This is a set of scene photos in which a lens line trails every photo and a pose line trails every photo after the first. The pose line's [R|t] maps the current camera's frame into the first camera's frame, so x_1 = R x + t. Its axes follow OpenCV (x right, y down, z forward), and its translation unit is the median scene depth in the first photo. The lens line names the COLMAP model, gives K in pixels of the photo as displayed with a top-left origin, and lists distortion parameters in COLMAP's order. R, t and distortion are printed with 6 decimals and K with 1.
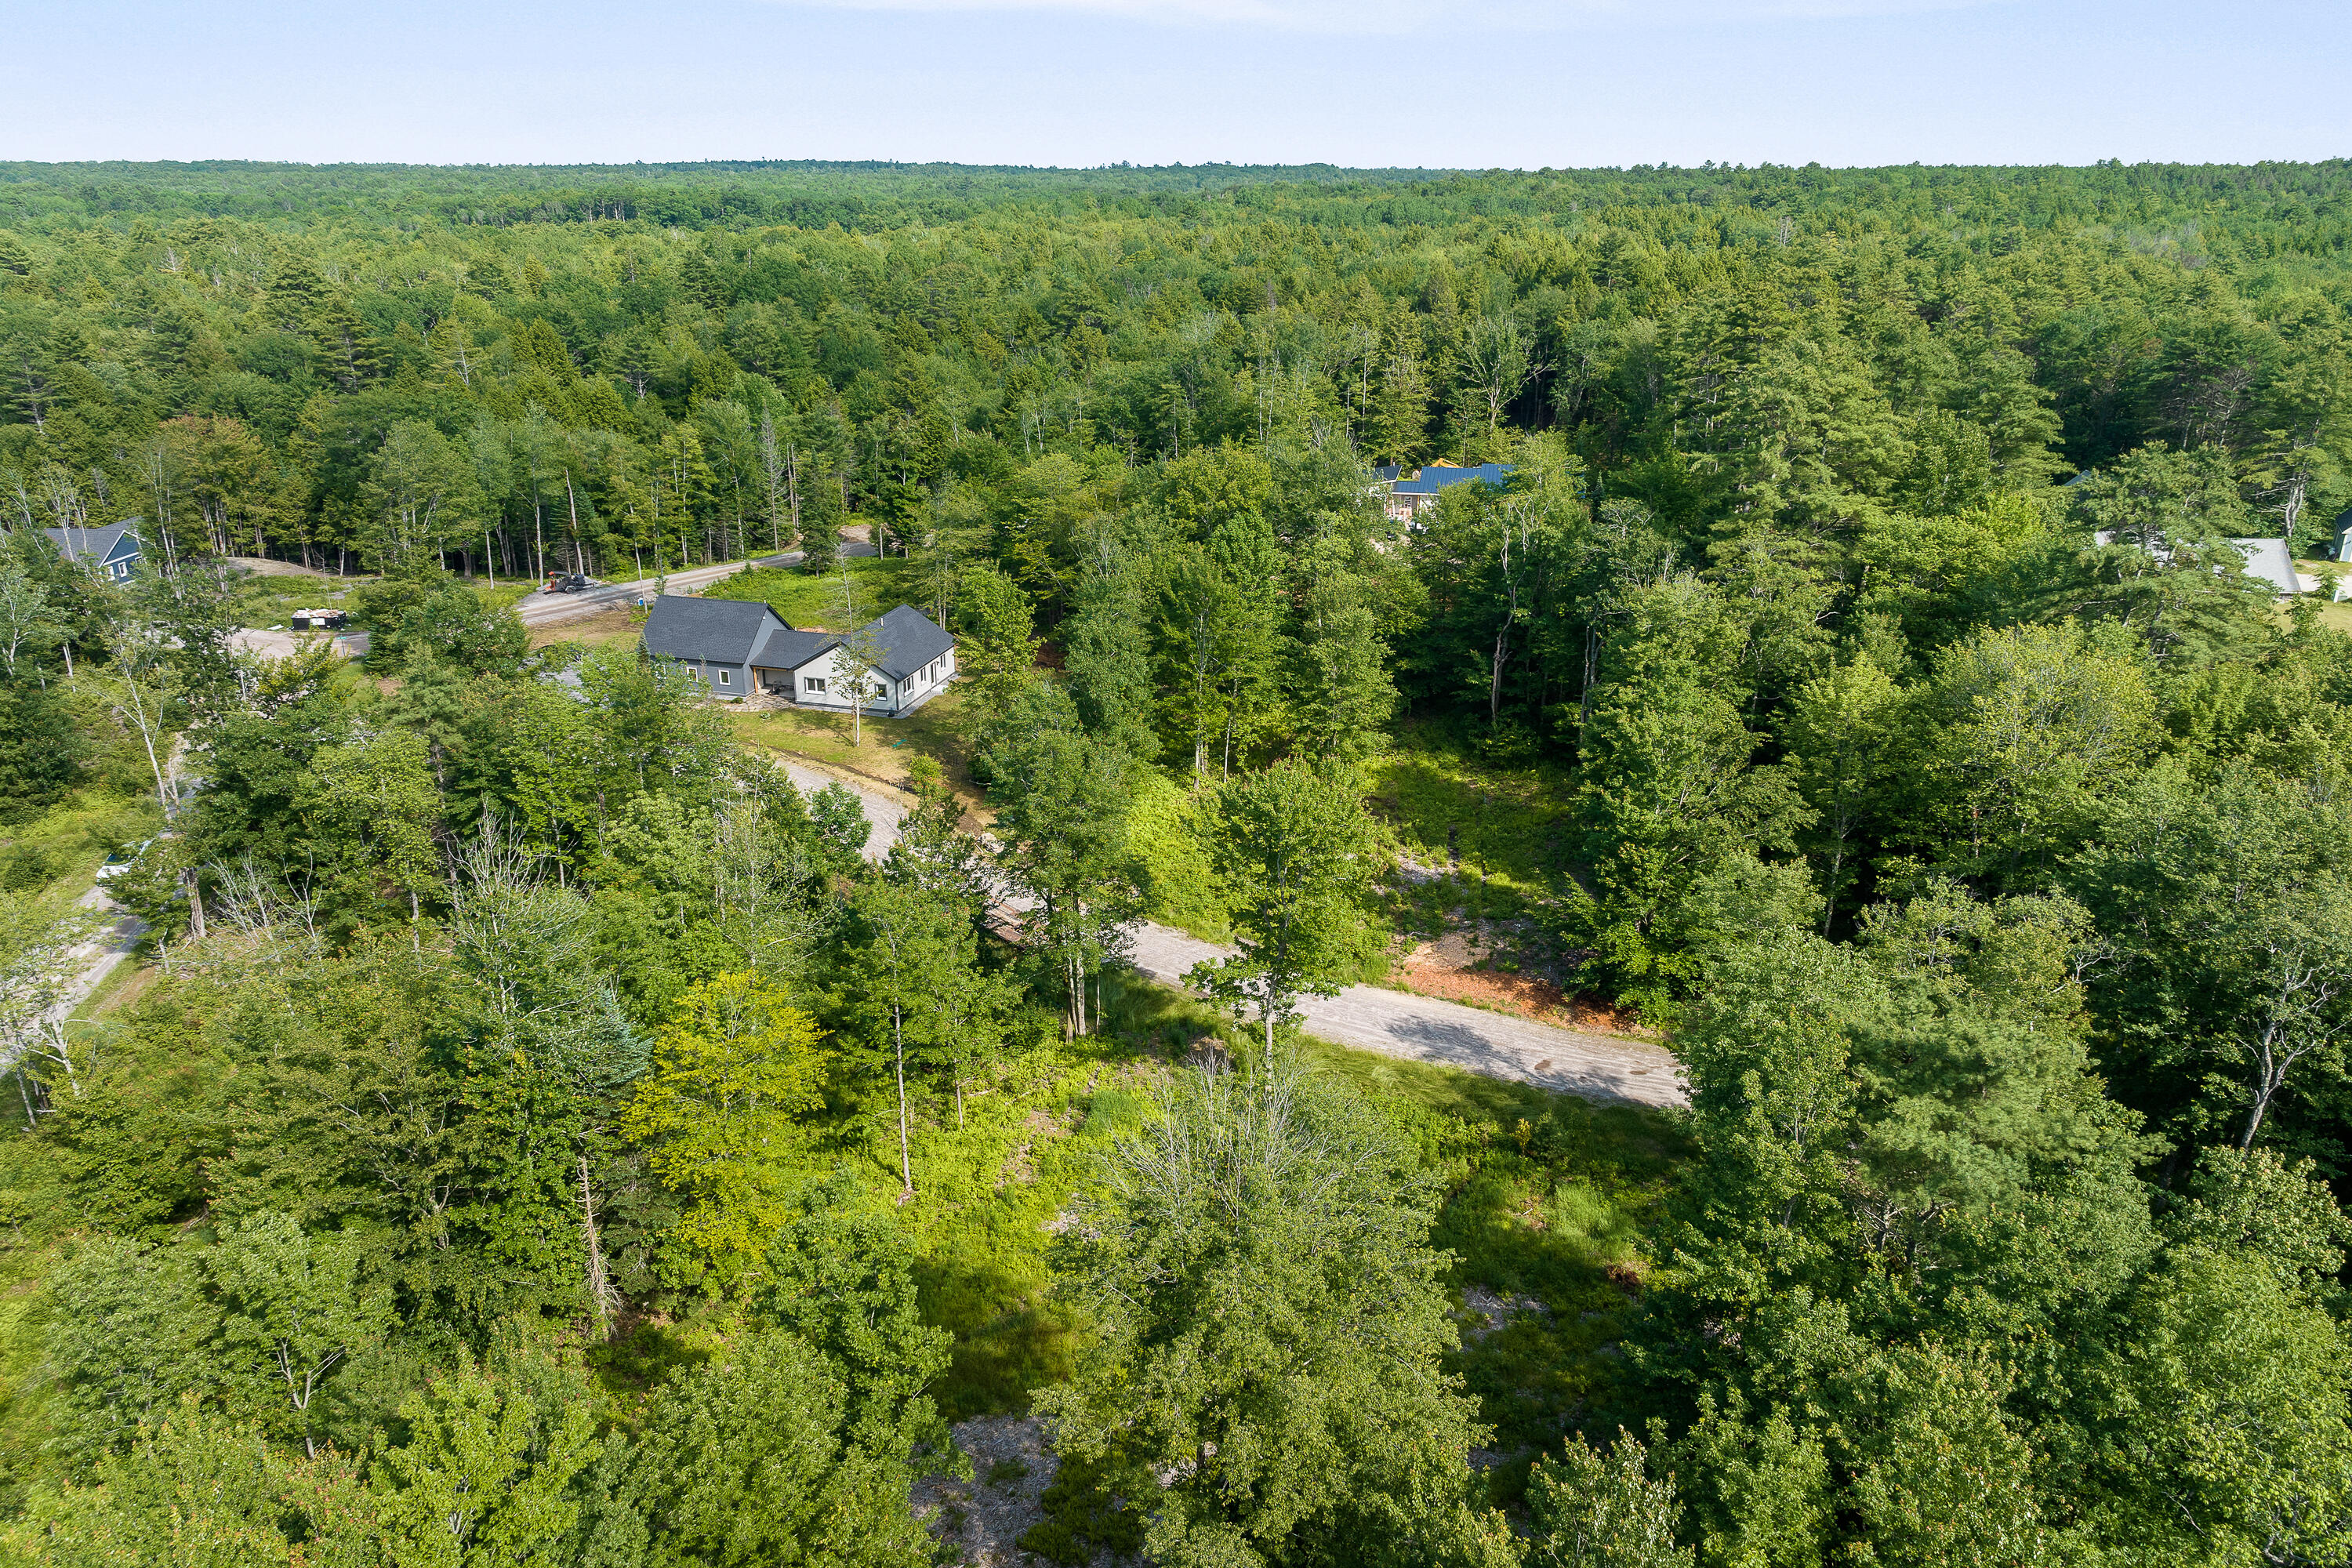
lens RADIAL K [[1643.5, 0, 1174.1], [0, 1643.5, 789.1], [0, 0, 1]] dist [-0.022132, 0.014188]
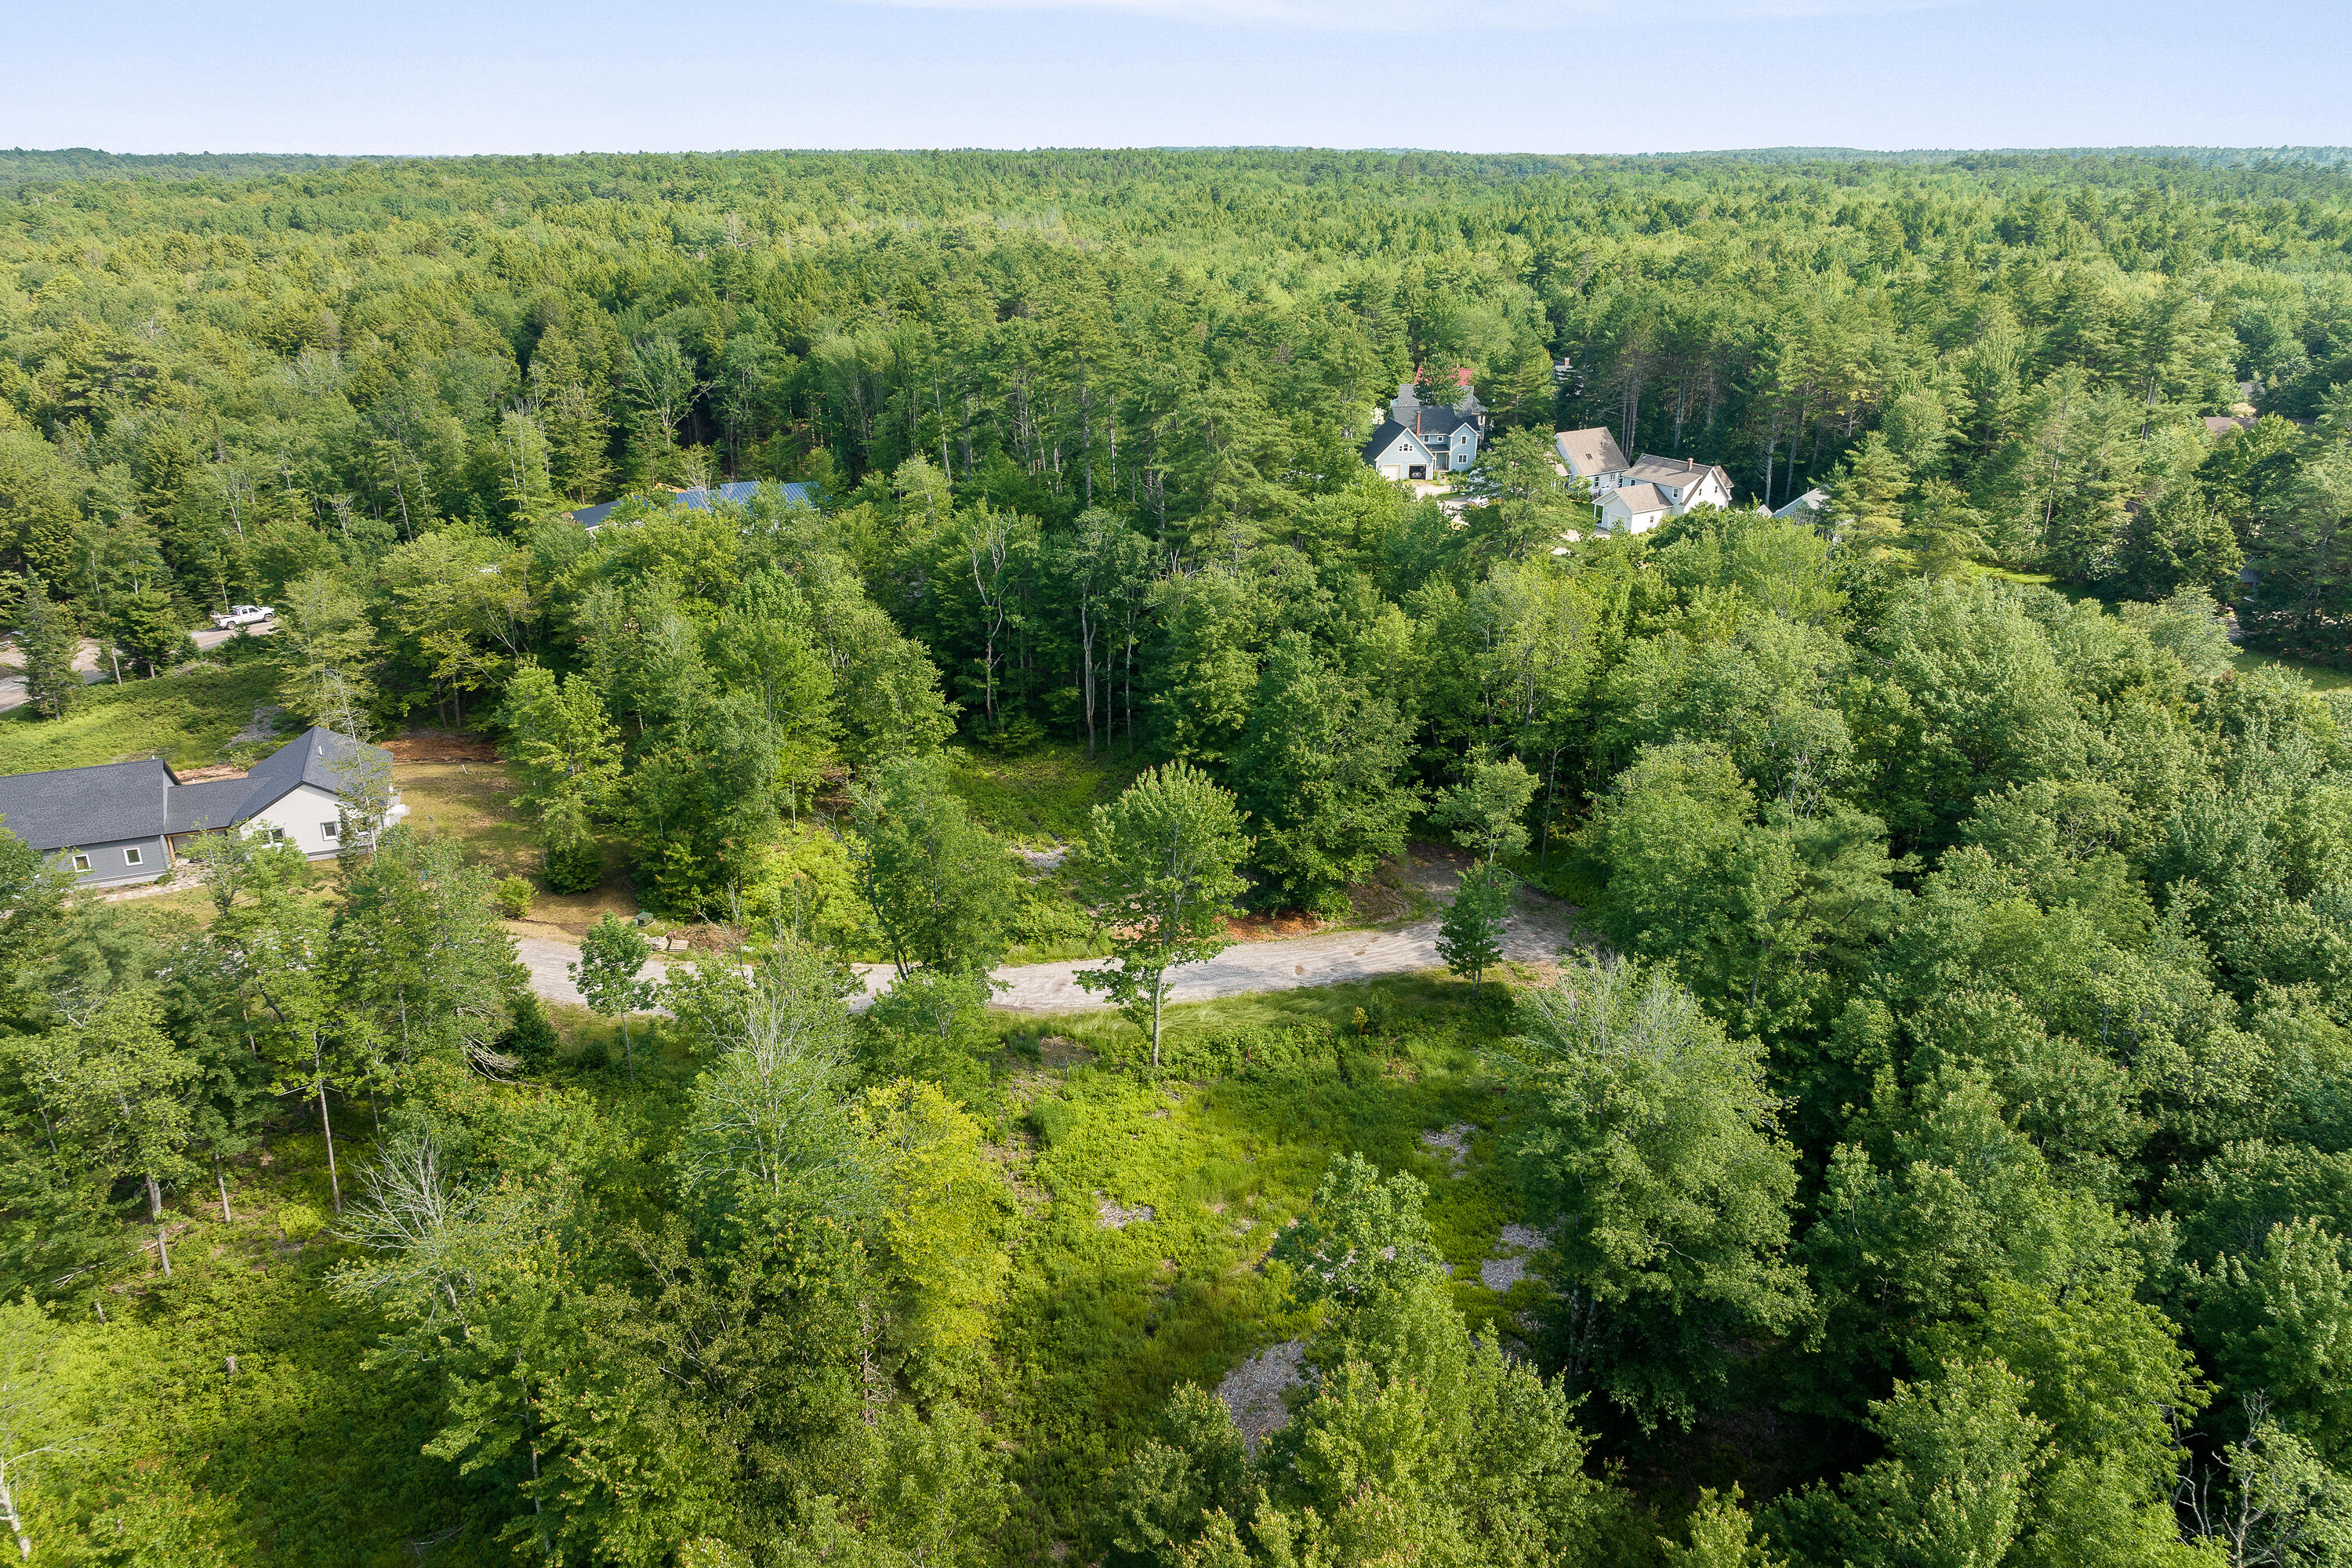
lens RADIAL K [[1643.5, 0, 1175.1], [0, 1643.5, 780.1], [0, 0, 1]] dist [-0.022132, 0.014188]
pose [[0.776308, -0.222952, 0.589609, -0.266255], [0.217834, 0.972621, 0.080972, -0.045028], [-0.591519, 0.065578, 0.803620, 0.023734]]
